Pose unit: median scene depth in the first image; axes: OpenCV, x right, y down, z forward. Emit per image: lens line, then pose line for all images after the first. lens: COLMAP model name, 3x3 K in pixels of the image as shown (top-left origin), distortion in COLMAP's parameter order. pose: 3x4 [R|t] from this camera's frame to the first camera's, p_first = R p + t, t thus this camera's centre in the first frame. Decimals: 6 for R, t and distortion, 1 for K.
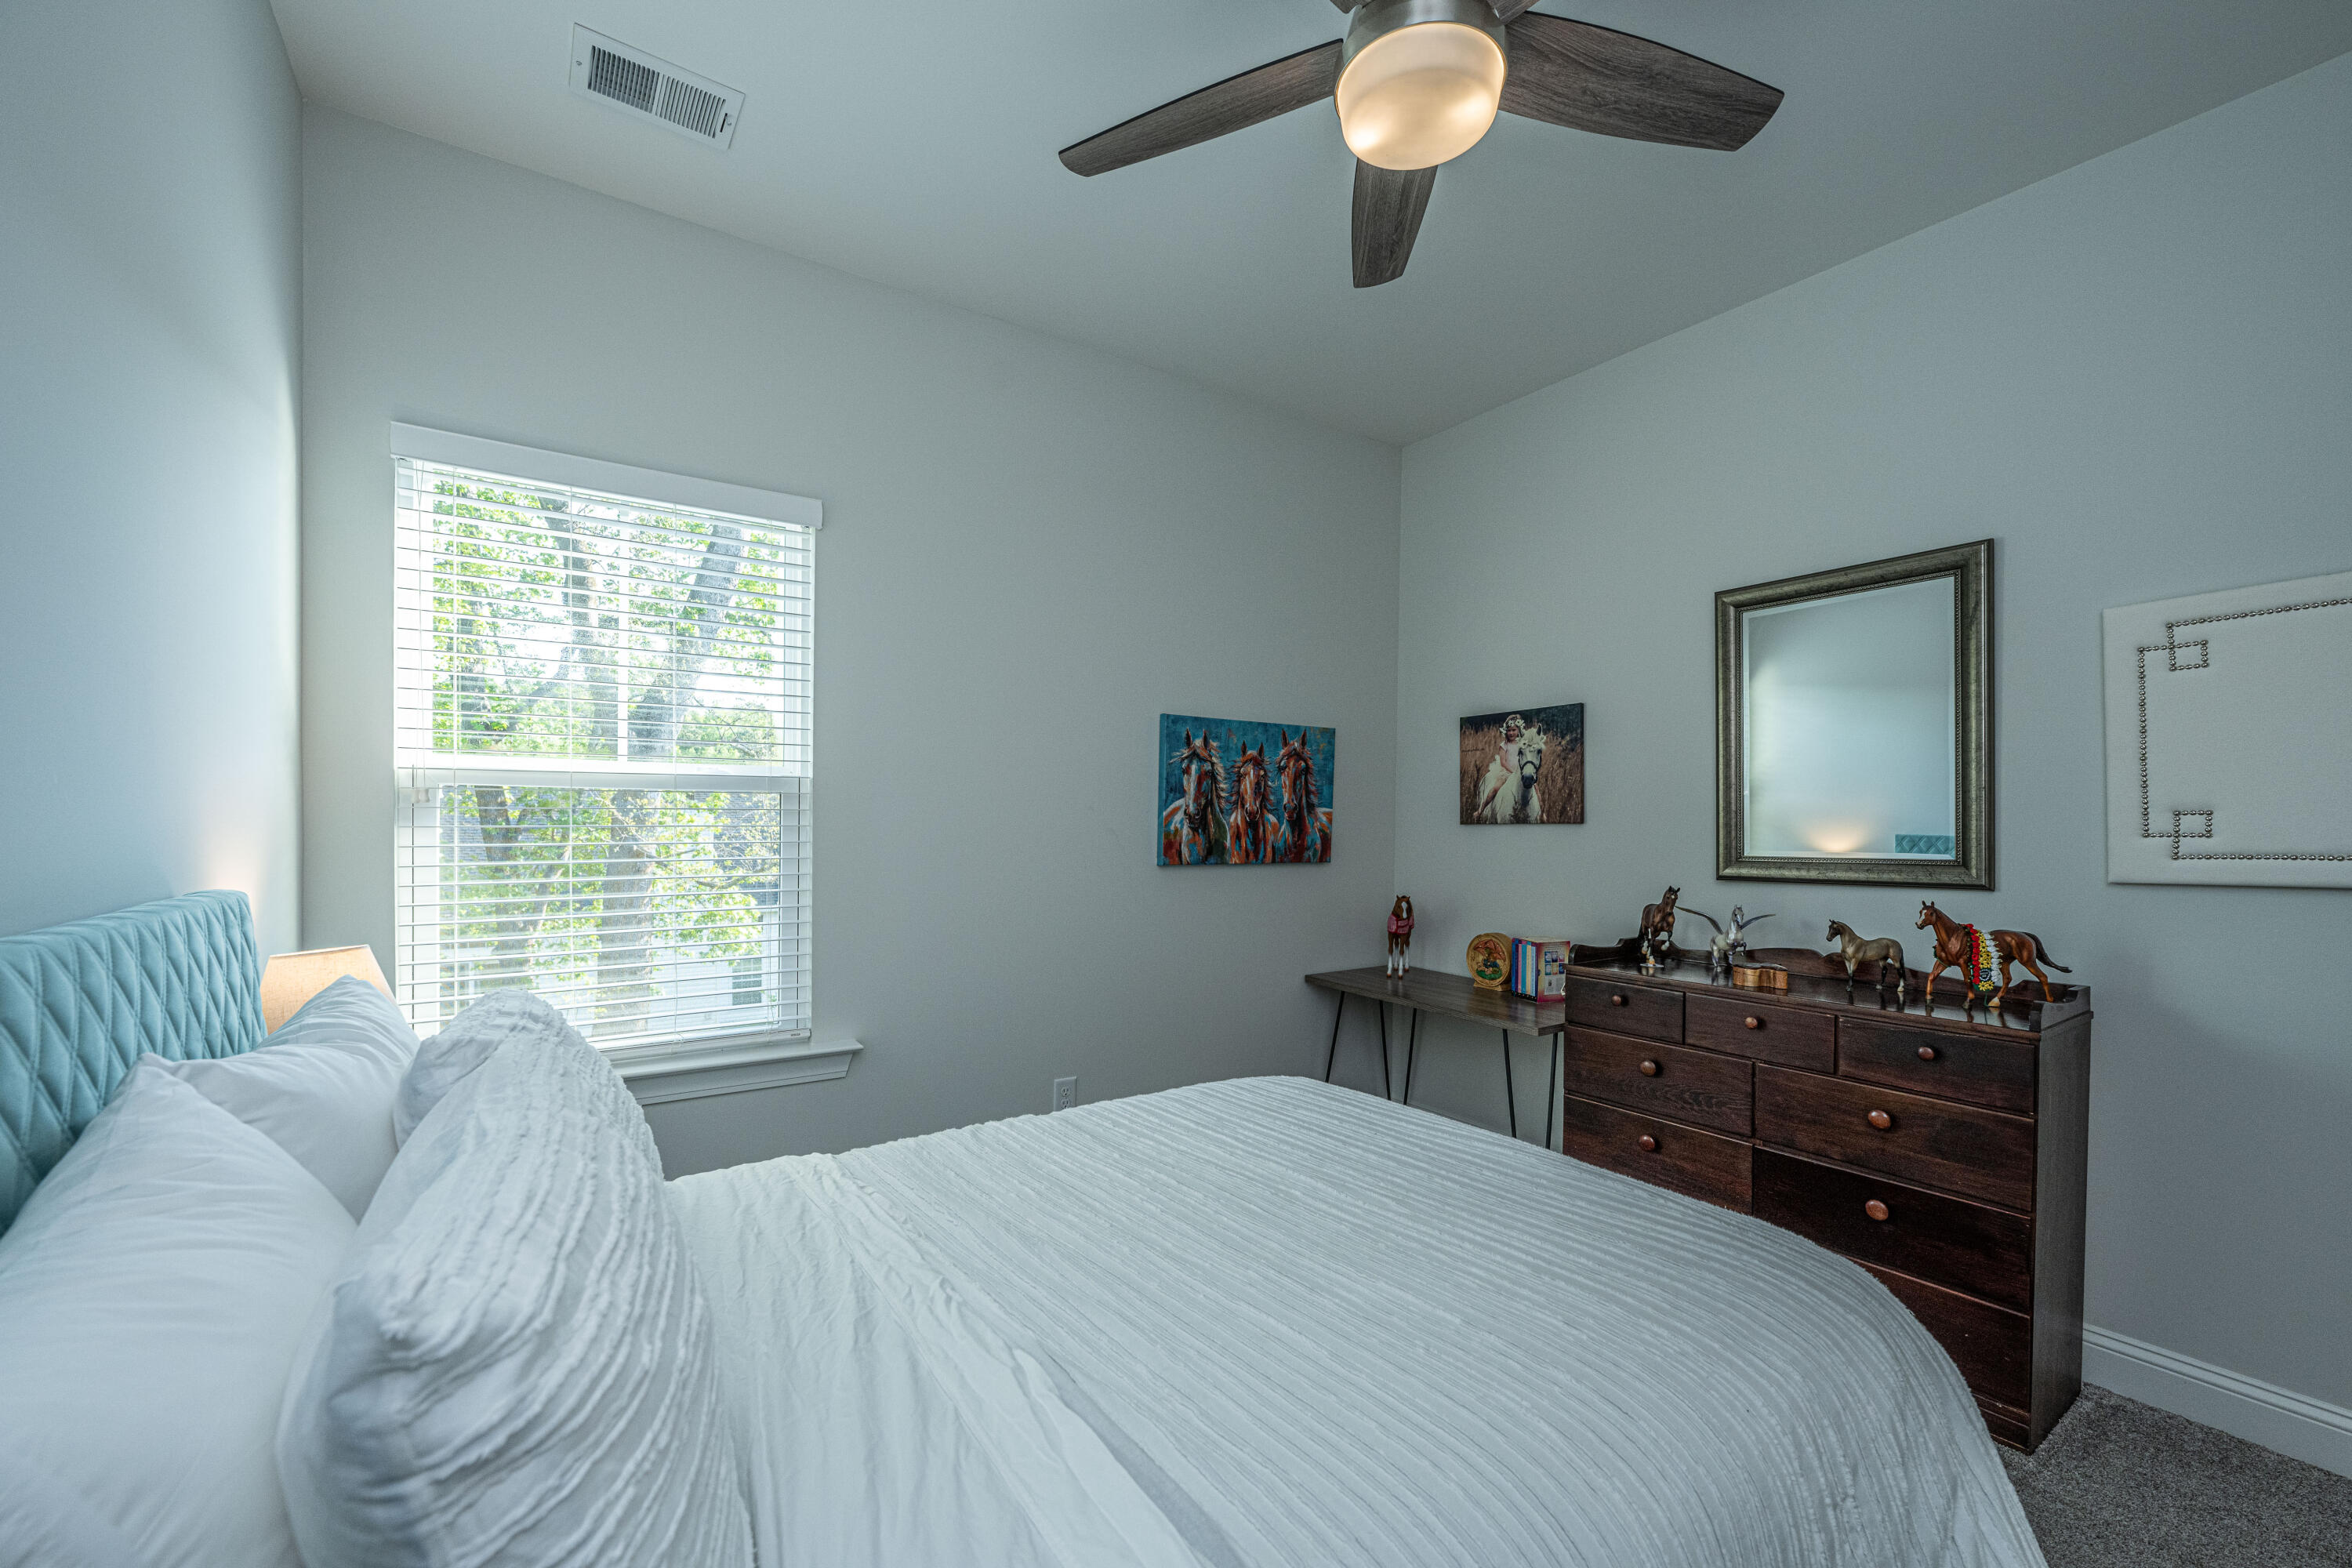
lens RADIAL K [[956.4, 0, 1174.4], [0, 956.4, 816.7], [0, 0, 1]] dist [-0.002209, -0.000147]
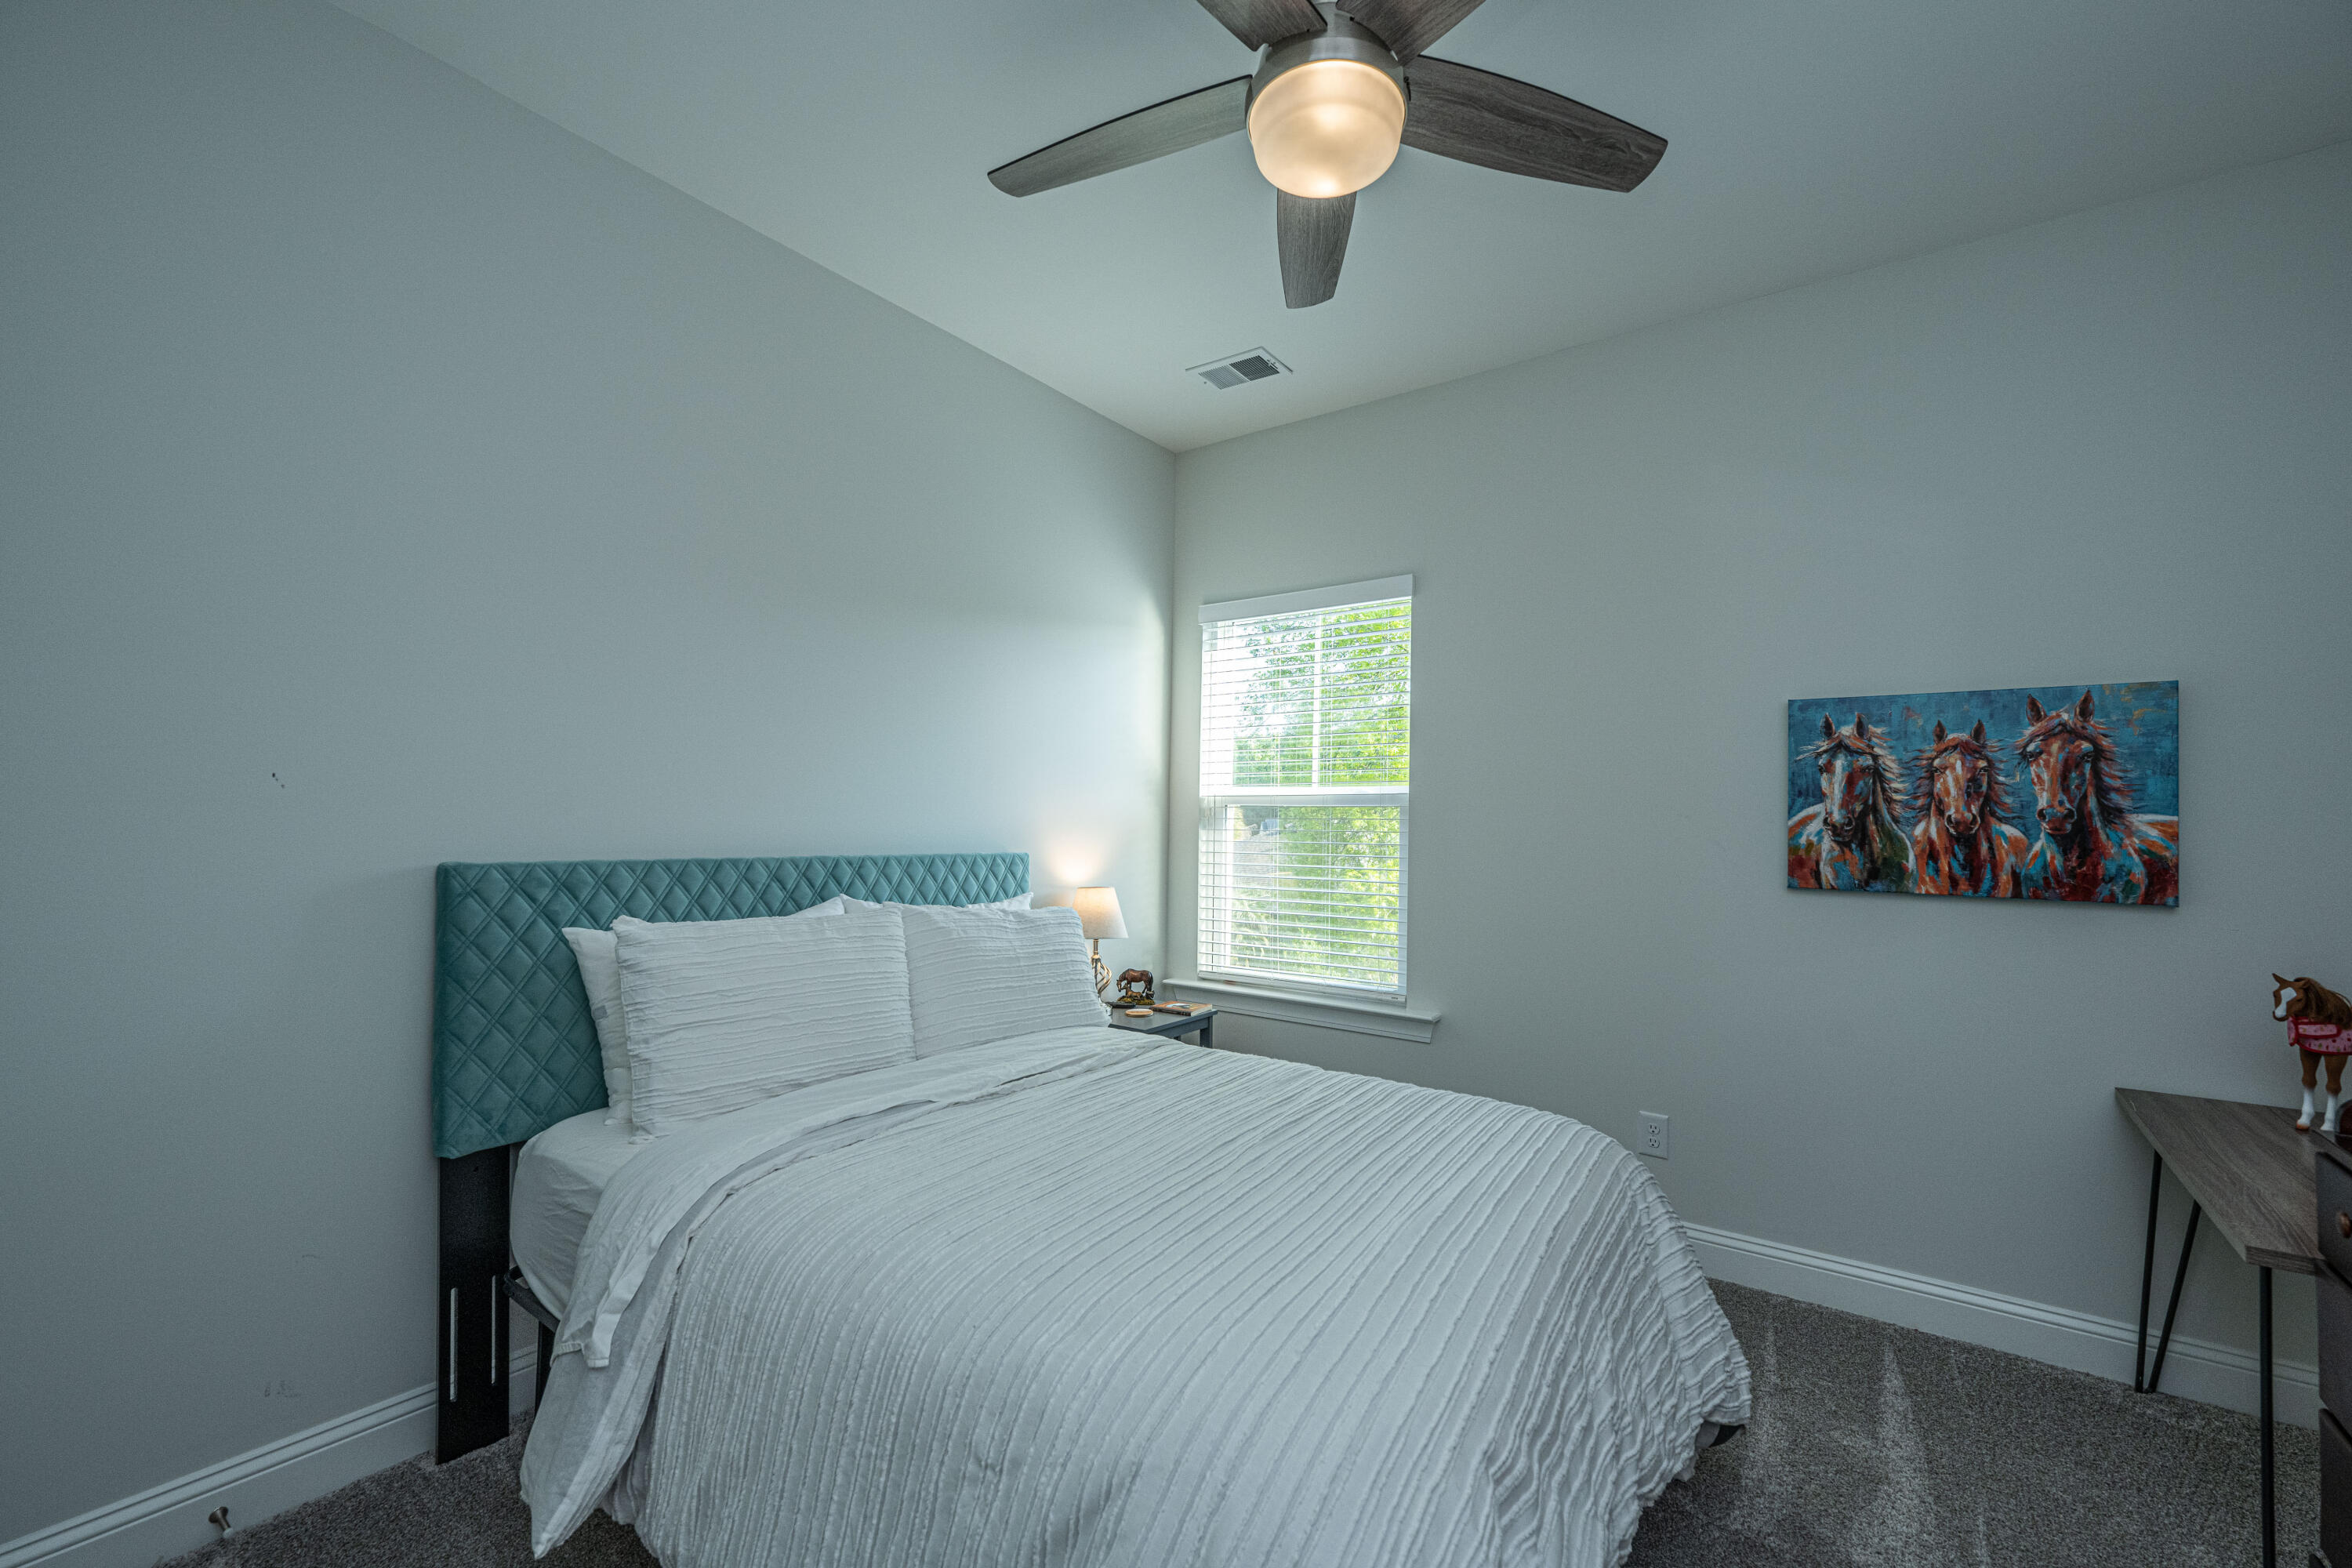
lens RADIAL K [[956.4, 0, 1174.4], [0, 956.4, 816.7], [0, 0, 1]] dist [-0.002209, -0.000147]
pose [[0.335864, -0.016592, -0.941764, 0.553071], [-0.020117, 0.999490, -0.024783, 0.020827], [0.941696, 0.027269, 0.335359, 0.233536]]
